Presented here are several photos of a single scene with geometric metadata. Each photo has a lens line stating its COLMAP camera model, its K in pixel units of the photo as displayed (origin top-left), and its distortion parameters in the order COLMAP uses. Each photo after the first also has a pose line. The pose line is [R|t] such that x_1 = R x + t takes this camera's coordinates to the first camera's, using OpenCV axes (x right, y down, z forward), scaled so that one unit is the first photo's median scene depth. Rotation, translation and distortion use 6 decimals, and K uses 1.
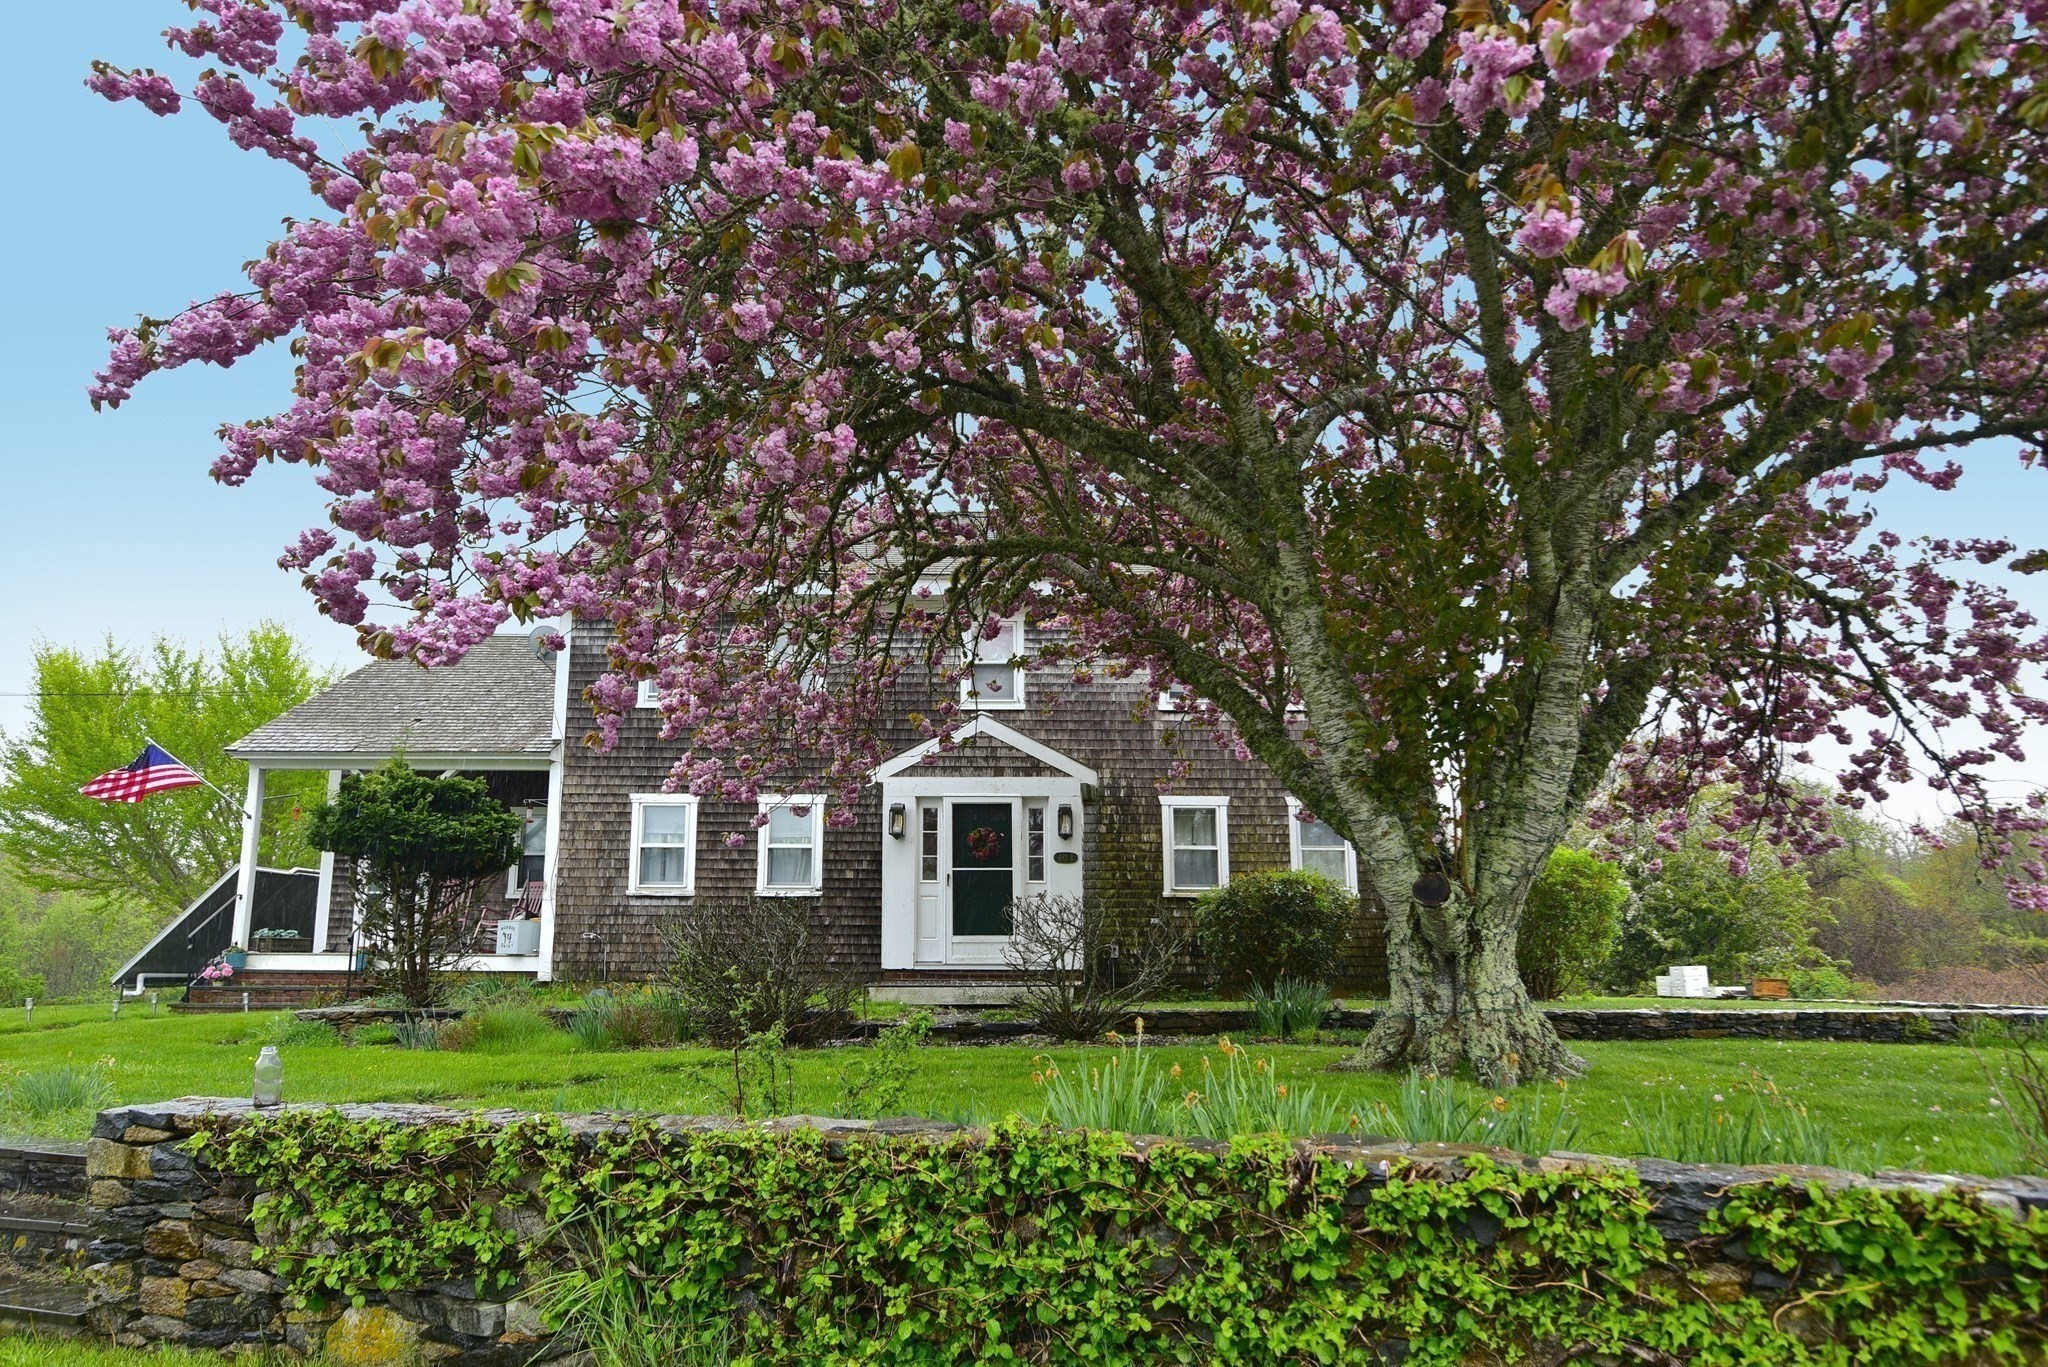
lens RADIAL K [[1165.2, 0, 1027.0], [0, 1165.2, 694.1], [0, 0, 1]] dist [0.004740, -0.001398]
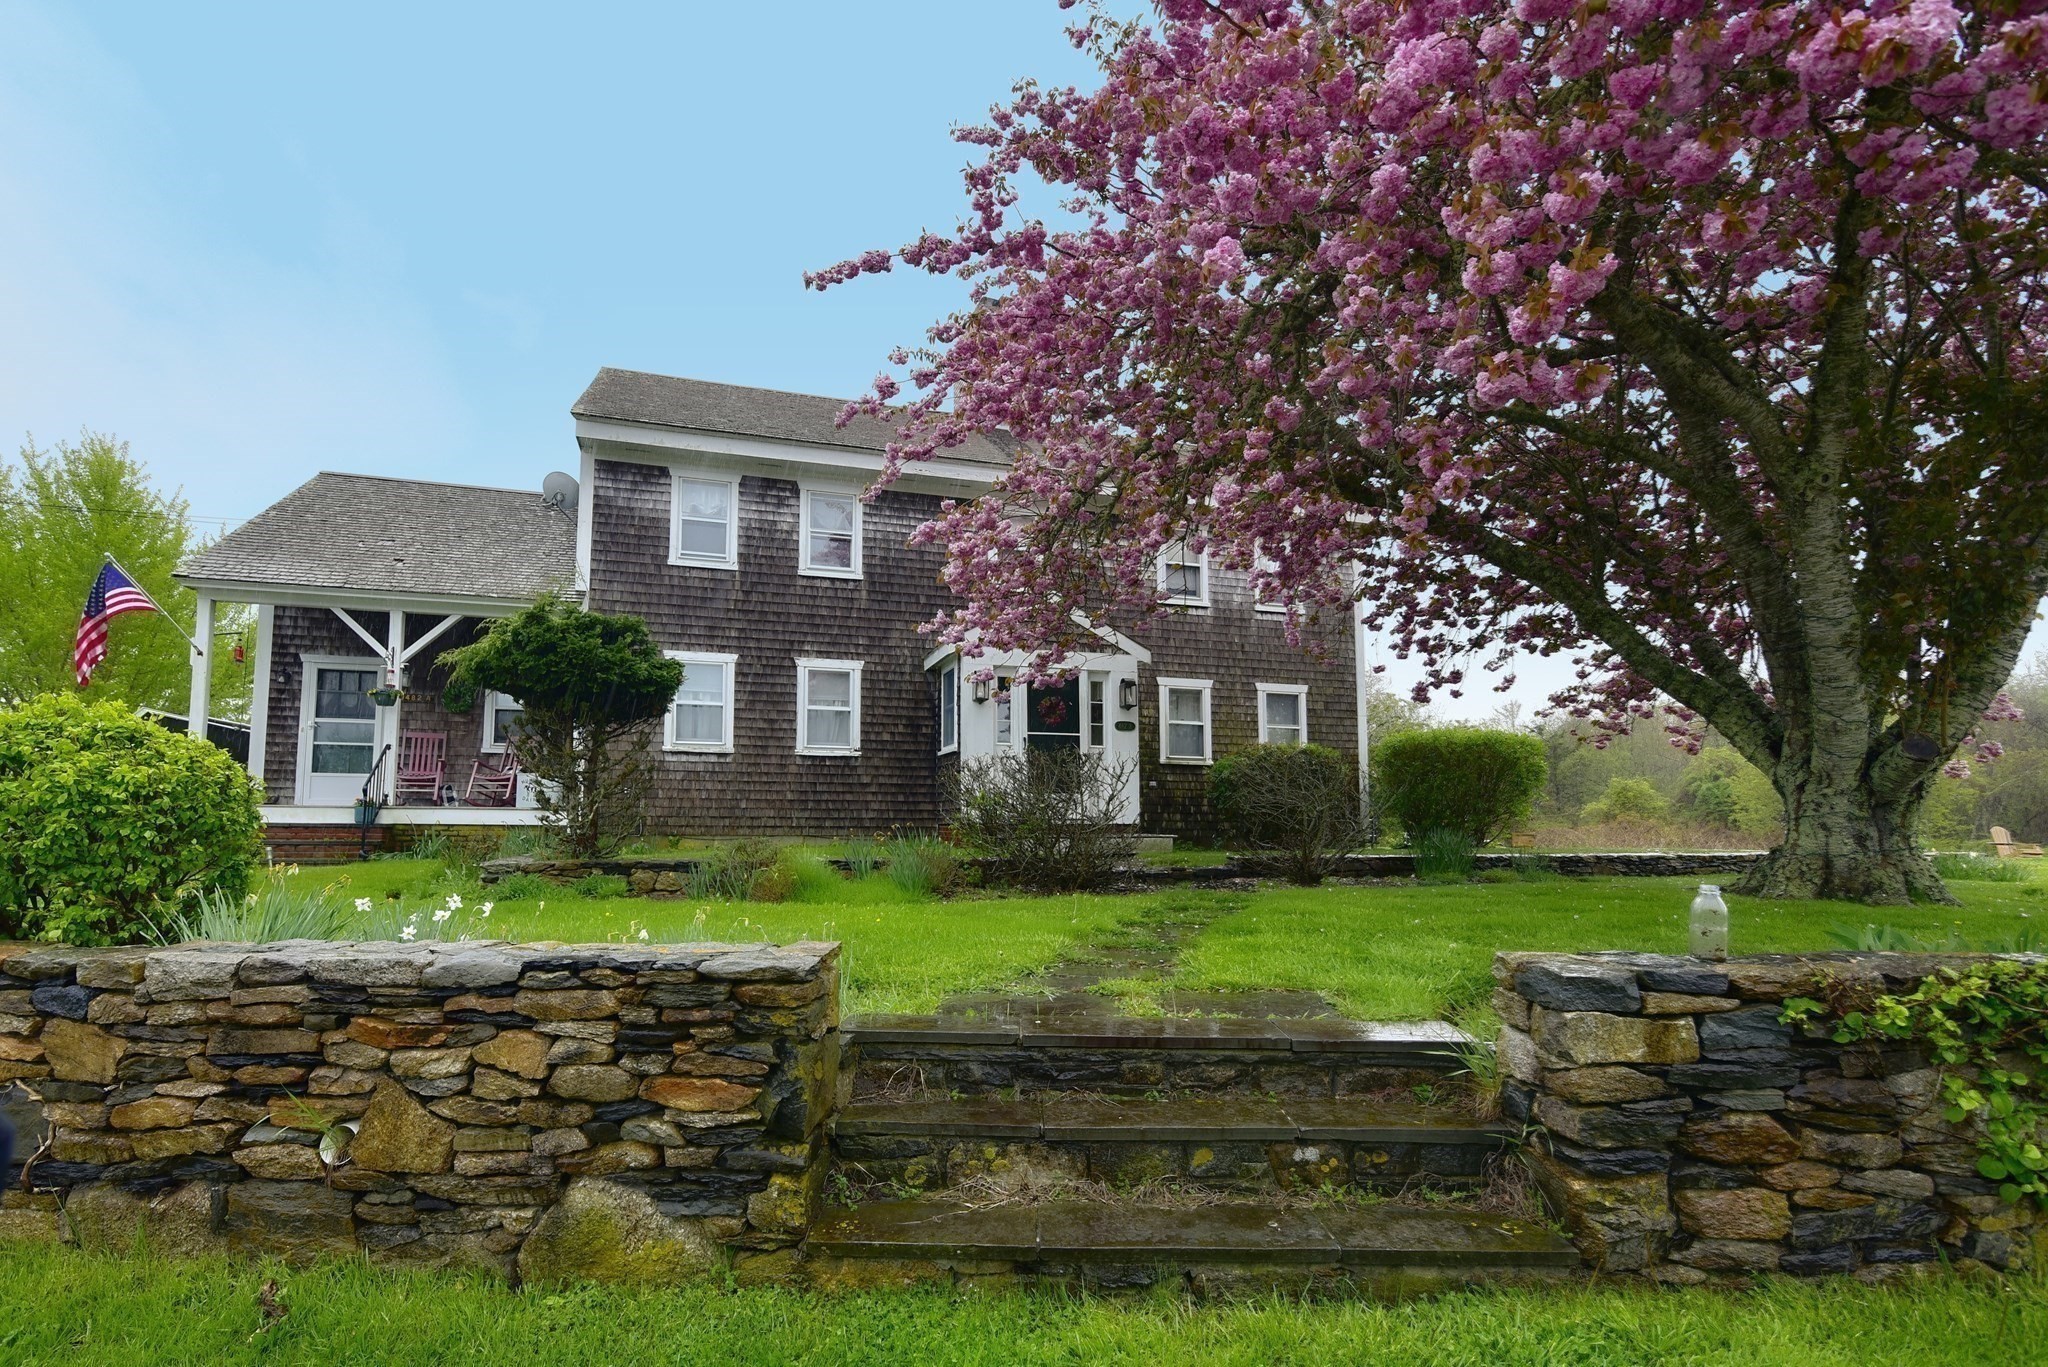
lens RADIAL K [[967.7, 0, 1022.1], [0, 967.7, 675.2], [0, 0, 1]] dist [0.004078, -0.000327]
pose [[0.954899, 0.047315, 0.293138, -0.313900], [-0.068222, 0.995772, 0.061506, 0.037944], [-0.288988, -0.078731, 0.954090, 0.129955]]
